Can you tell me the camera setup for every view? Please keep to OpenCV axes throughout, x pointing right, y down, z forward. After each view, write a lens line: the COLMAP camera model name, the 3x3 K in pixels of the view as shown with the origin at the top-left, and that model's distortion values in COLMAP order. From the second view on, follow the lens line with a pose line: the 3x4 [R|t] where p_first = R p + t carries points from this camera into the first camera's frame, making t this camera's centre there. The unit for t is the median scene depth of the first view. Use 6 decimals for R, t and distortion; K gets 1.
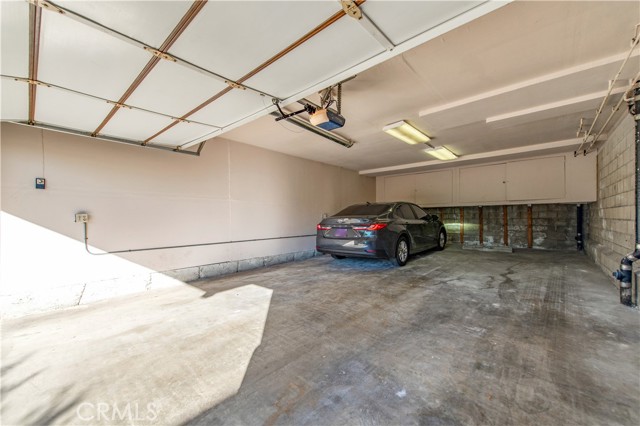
lens RADIAL K [[248.6, 0, 320.3], [0, 248.6, 209.1], [0, 0, 1]] dist [0.011318, -0.000213]
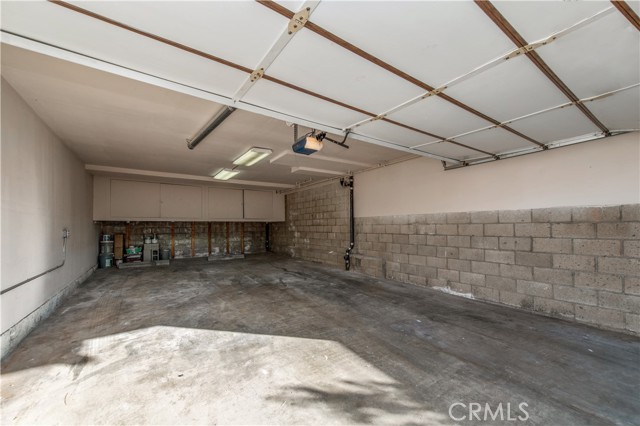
lens RADIAL K [[248.6, 0, 320.3], [0, 248.6, 209.1], [0, 0, 1]] dist [0.011318, -0.000213]
pose [[0.254884, 0.074180, 0.964122, -0.706436], [-0.024473, 0.997229, -0.070257, -0.002678], [-0.966662, -0.005688, 0.255993, 0.467819]]
